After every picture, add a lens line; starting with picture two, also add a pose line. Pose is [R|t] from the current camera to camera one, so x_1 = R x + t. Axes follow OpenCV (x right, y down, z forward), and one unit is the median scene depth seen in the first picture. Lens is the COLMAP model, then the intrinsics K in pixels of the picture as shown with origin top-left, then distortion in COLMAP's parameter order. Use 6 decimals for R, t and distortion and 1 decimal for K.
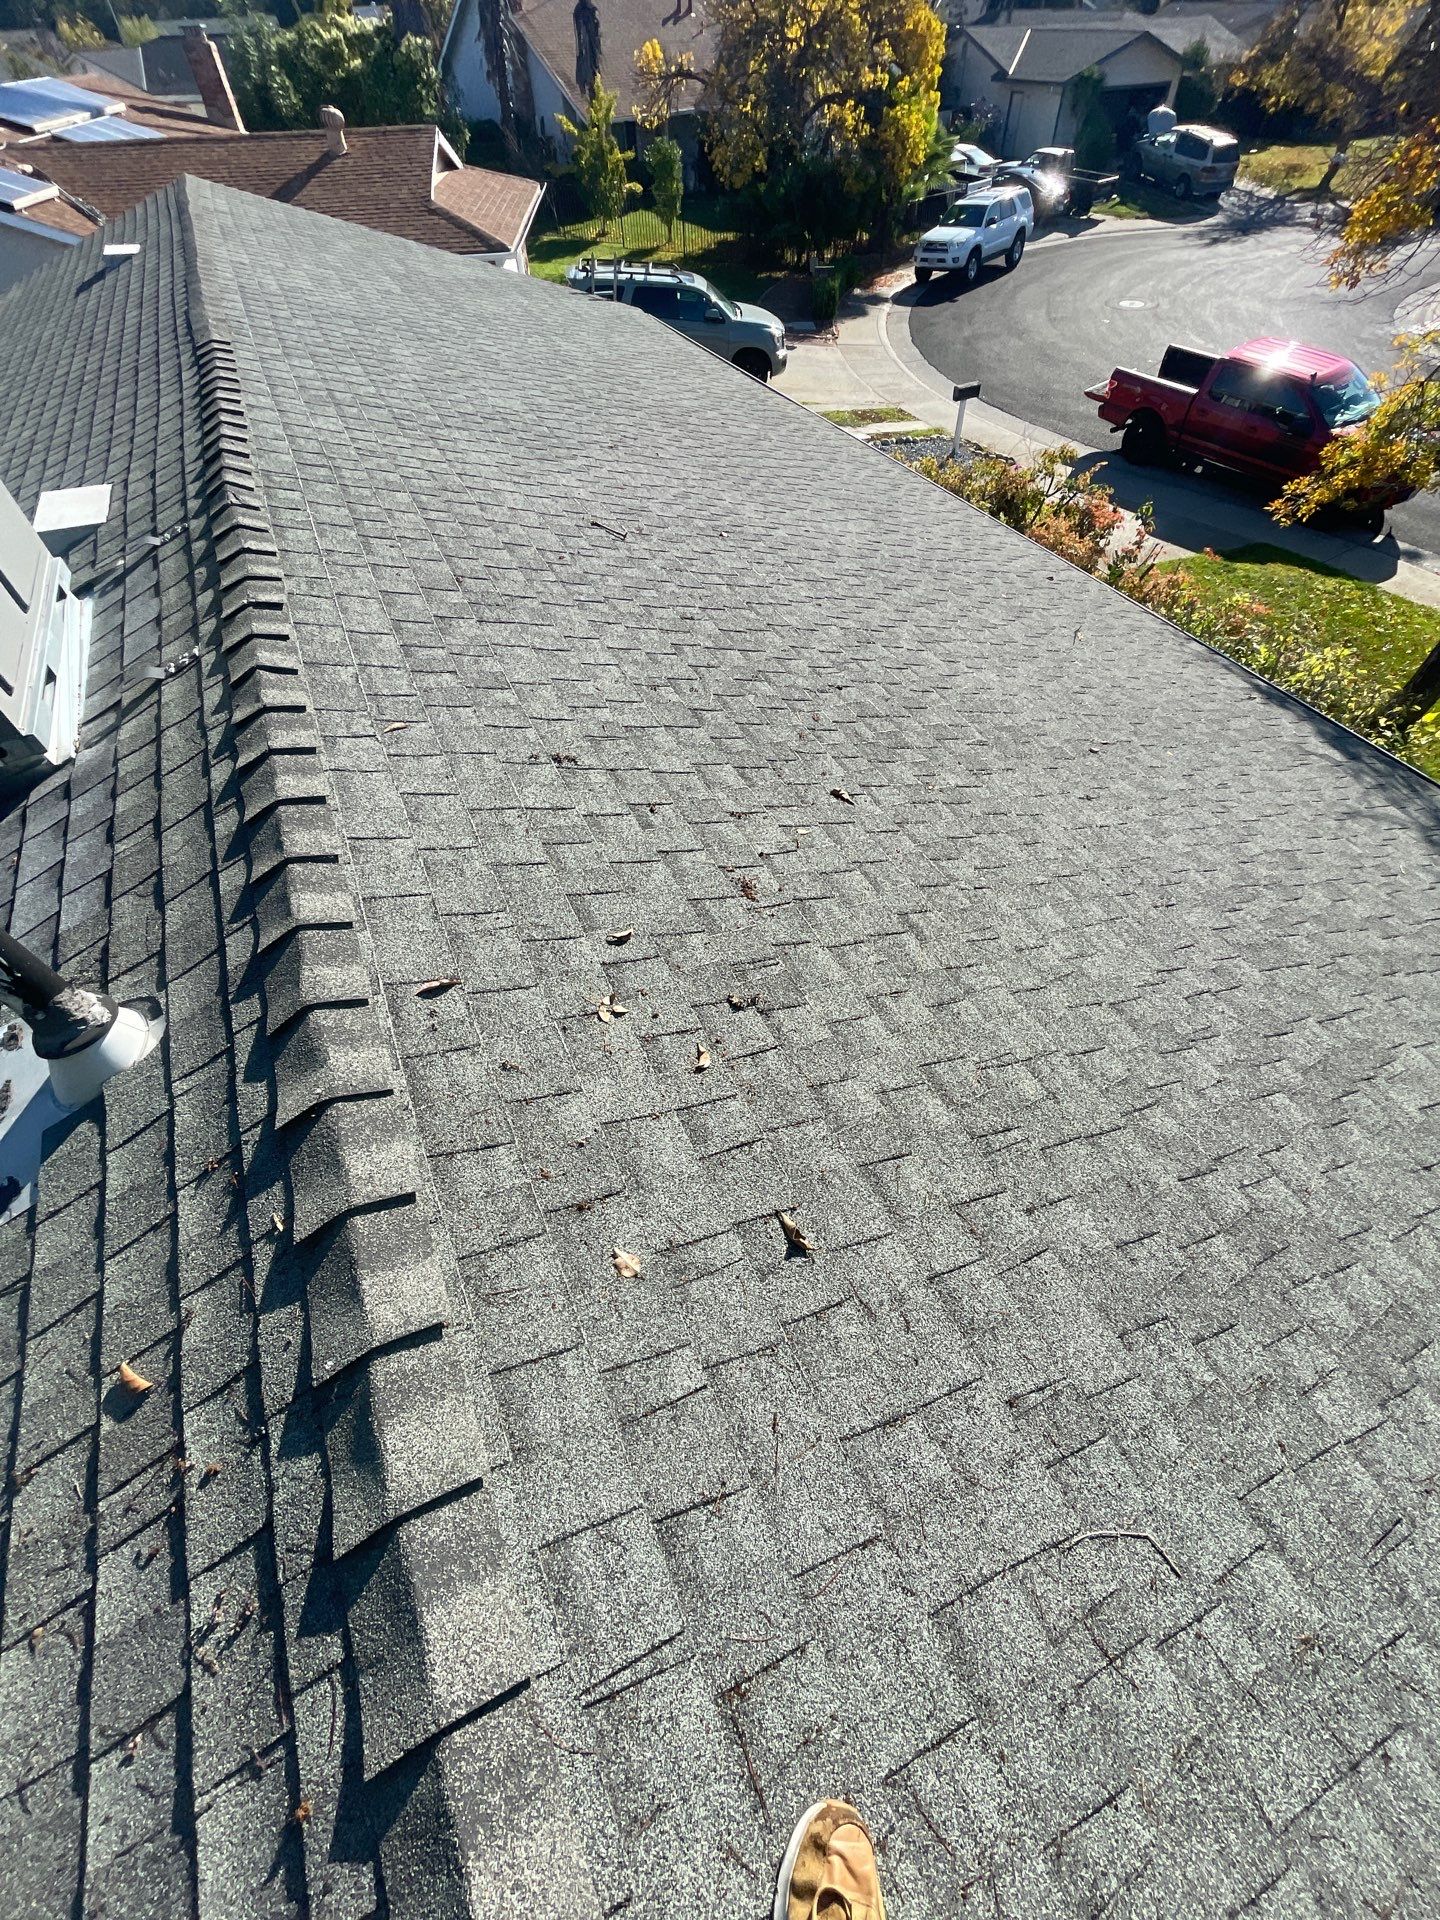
lens RADIAL K [[773.1, 0, 724.4], [0, 773.1, 963.4], [0, 0, 1]] dist [-0.005345, 0.000281]
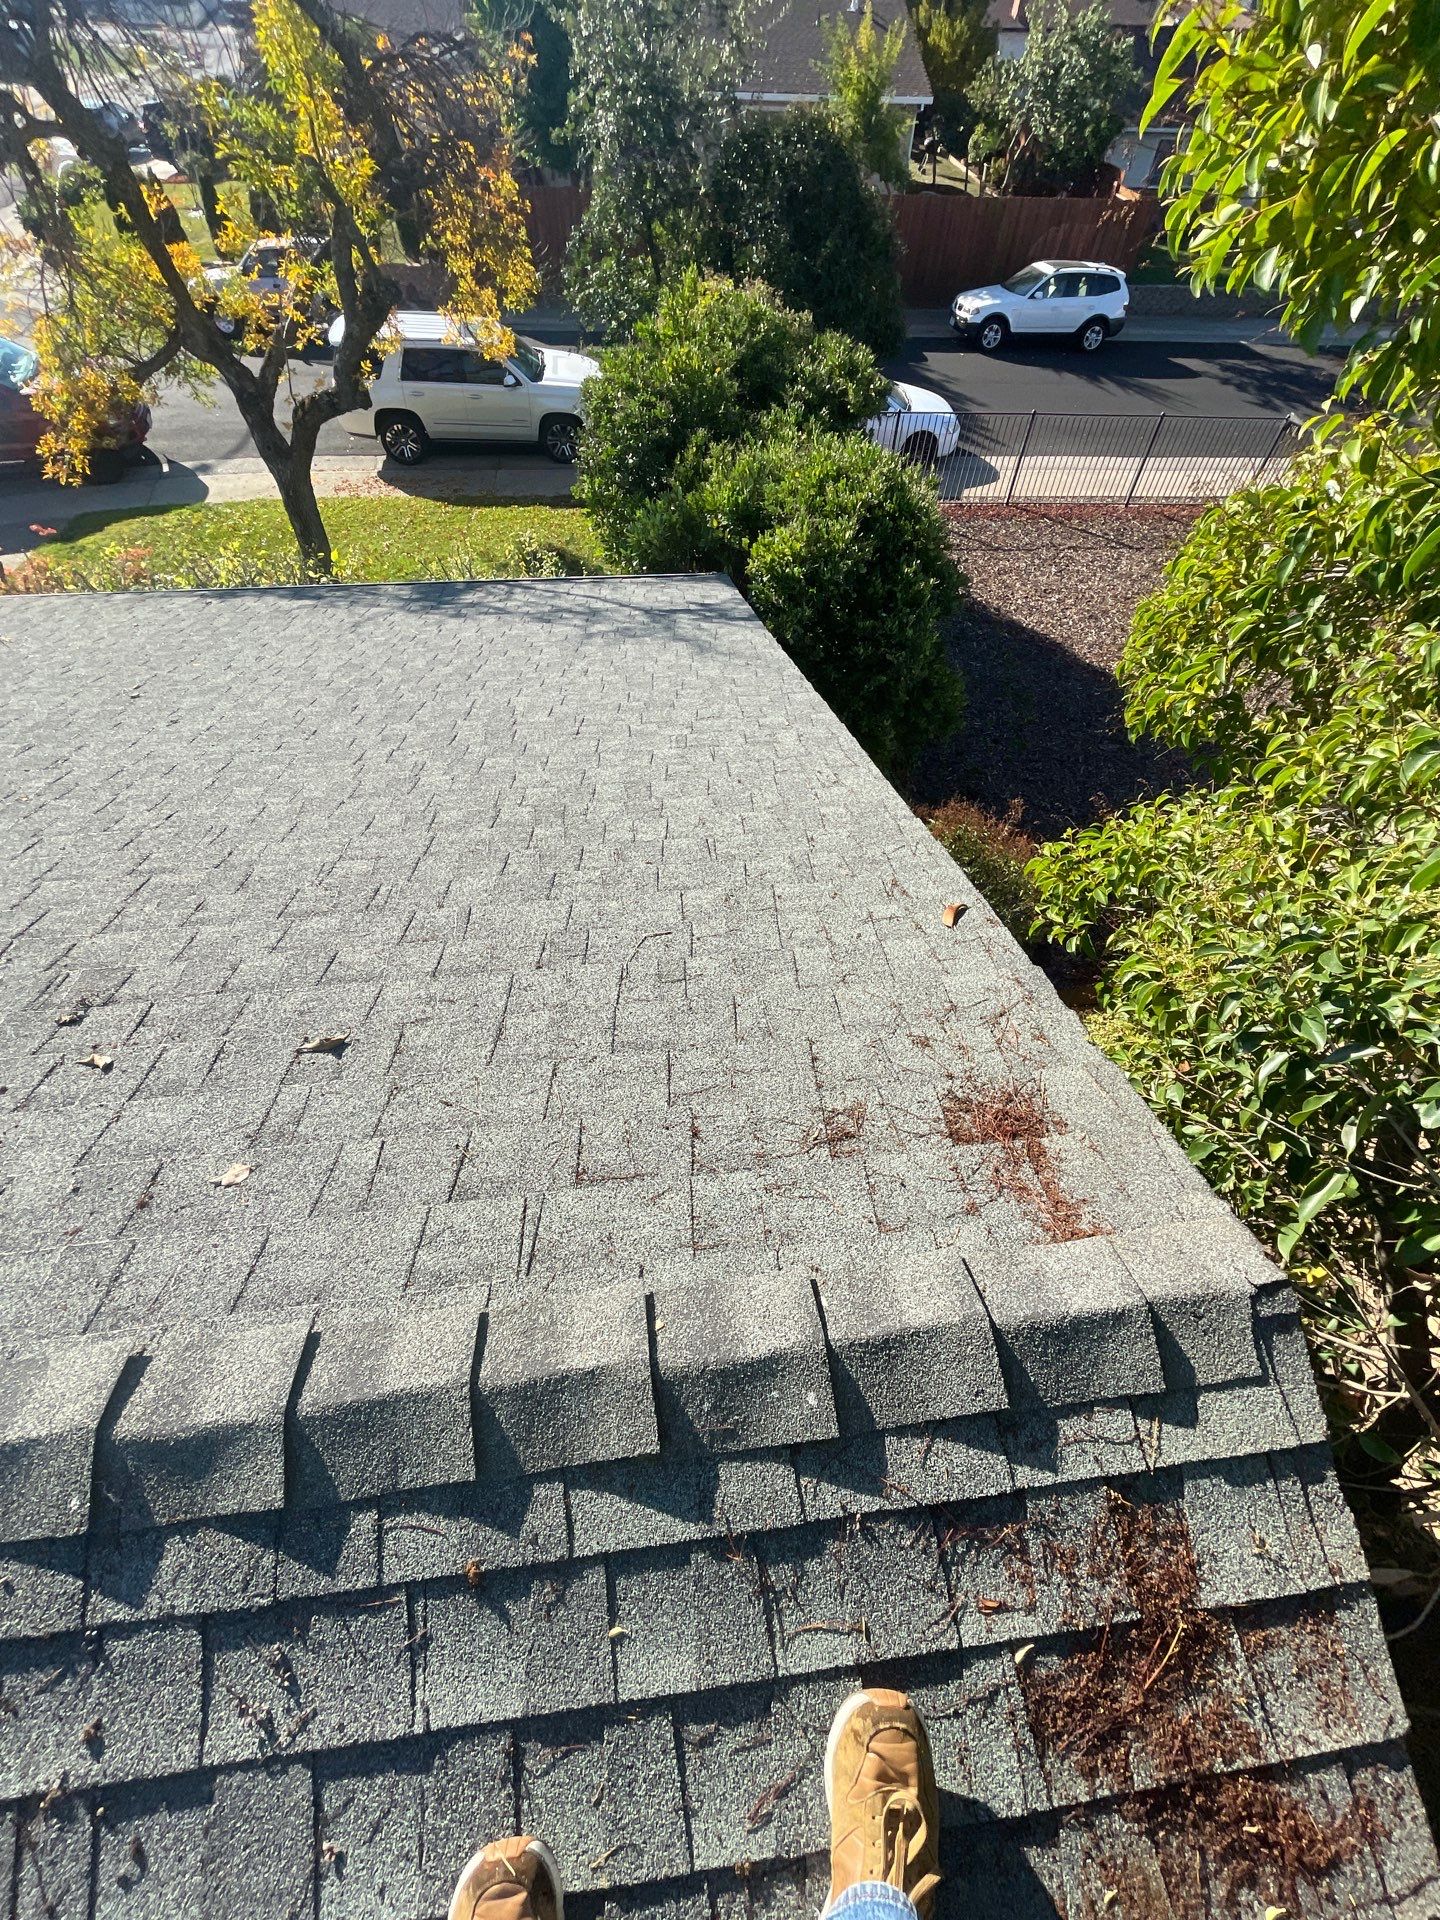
lens RADIAL K [[766.5, 0, 717.0], [0, 766.5, 956.2], [0, 0, 1]] dist [-0.003387, -0.000258]
pose [[0.321806, -0.735242, 0.596540, -0.176907], [0.719119, 0.599643, 0.351136, 0.191456], [-0.615881, 0.315985, 0.721695, -0.079733]]
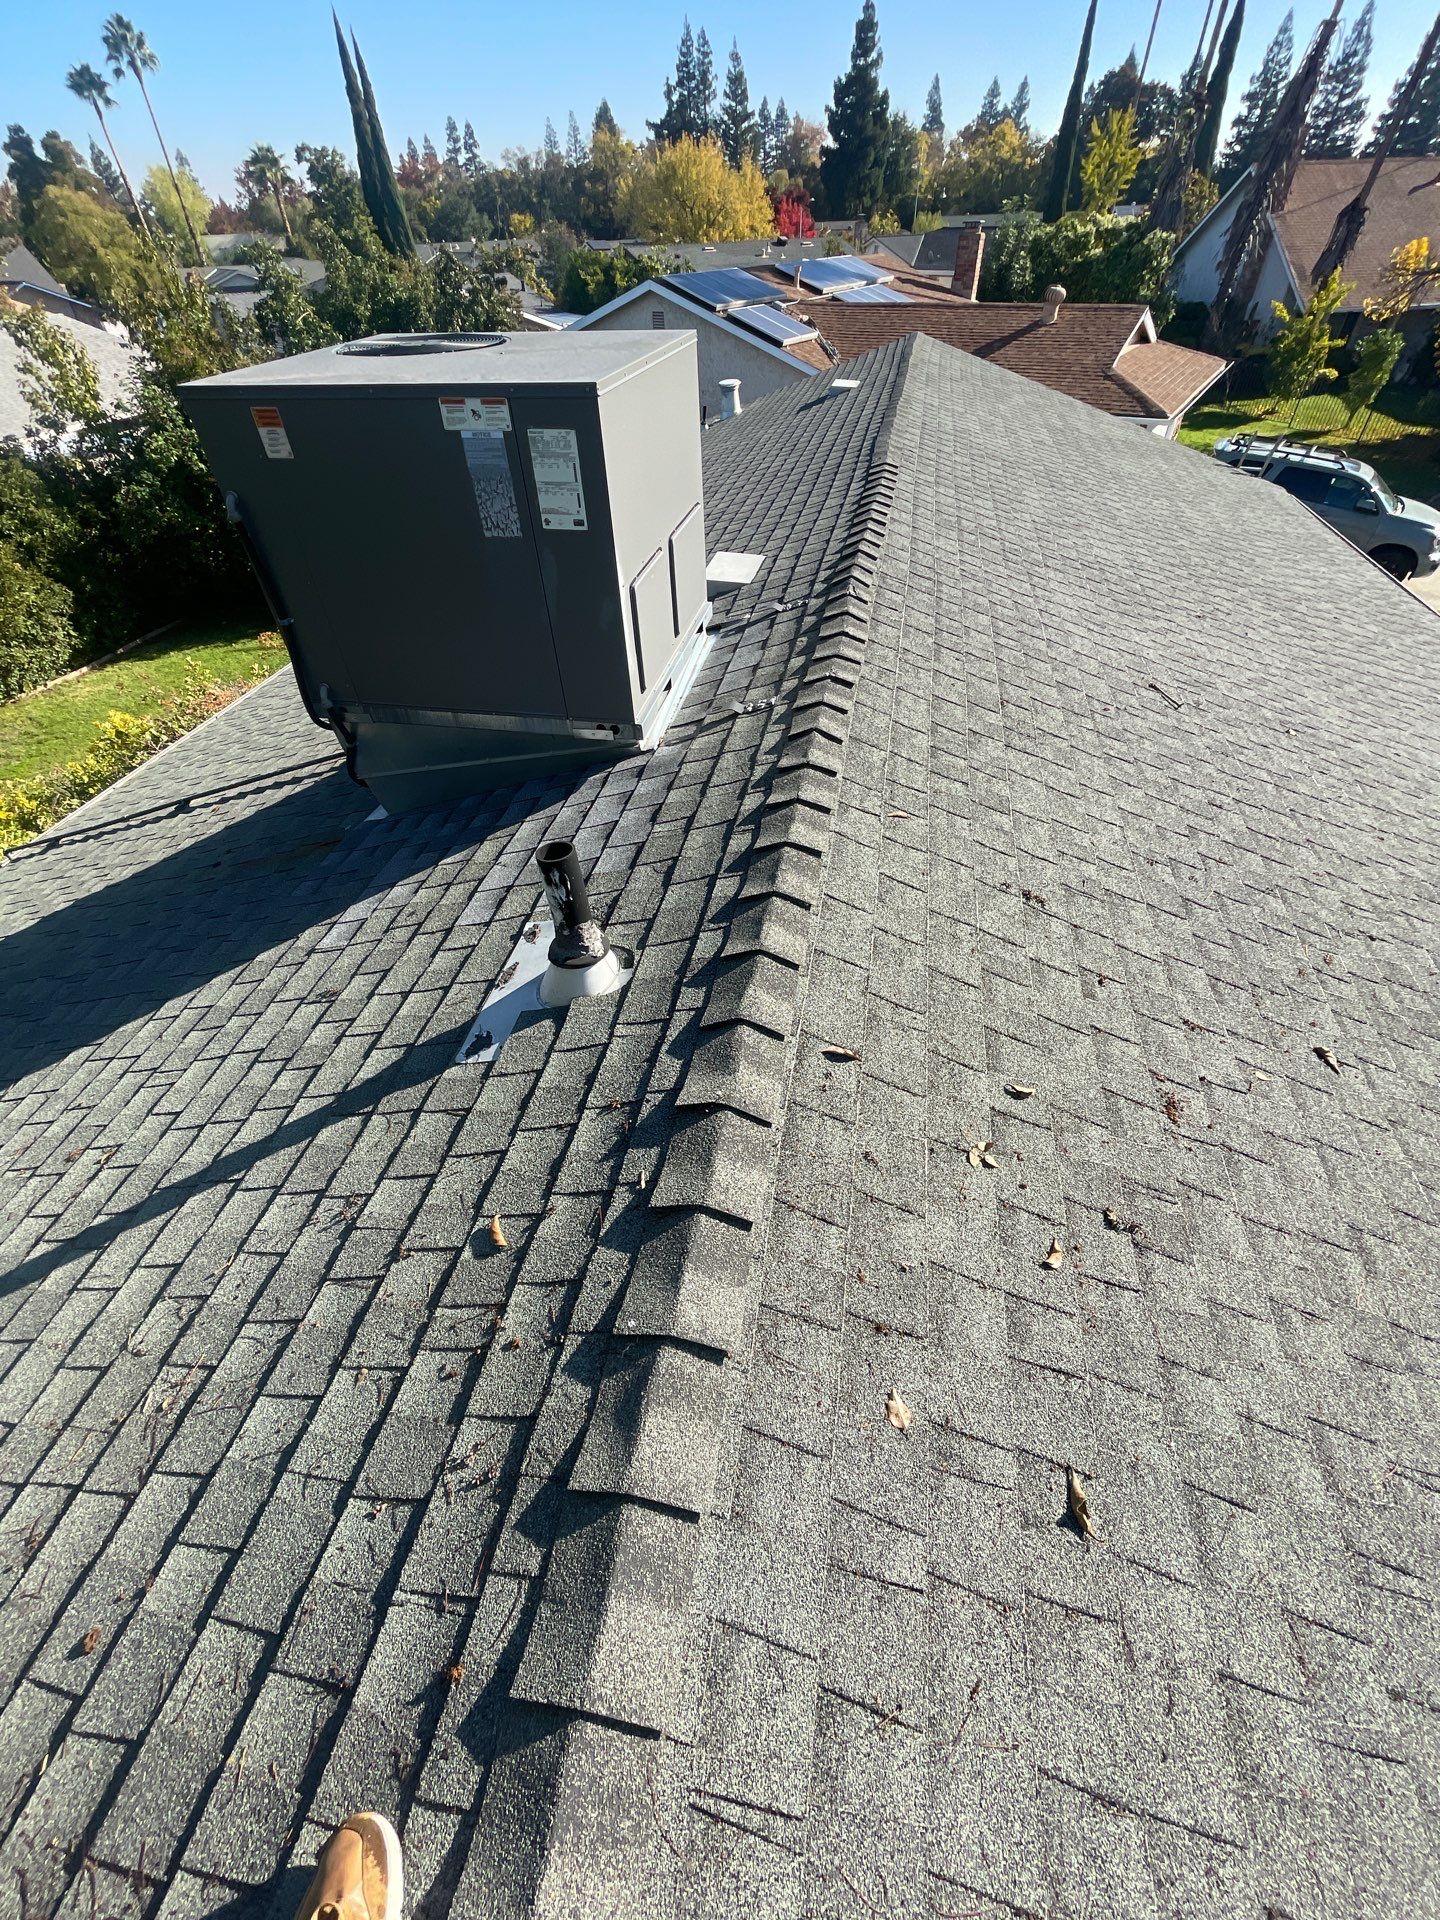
lens RADIAL K [[776.5, 0, 723.6], [0, 776.5, 962.3], [0, 0, 1]] dist [-0.003200, -0.001131]
pose [[0.802748, 0.413760, -0.429416, -0.069885], [-0.462007, 0.886829, -0.009179, 0.002320], [0.377021, 0.205762, 0.903060, -0.037664]]
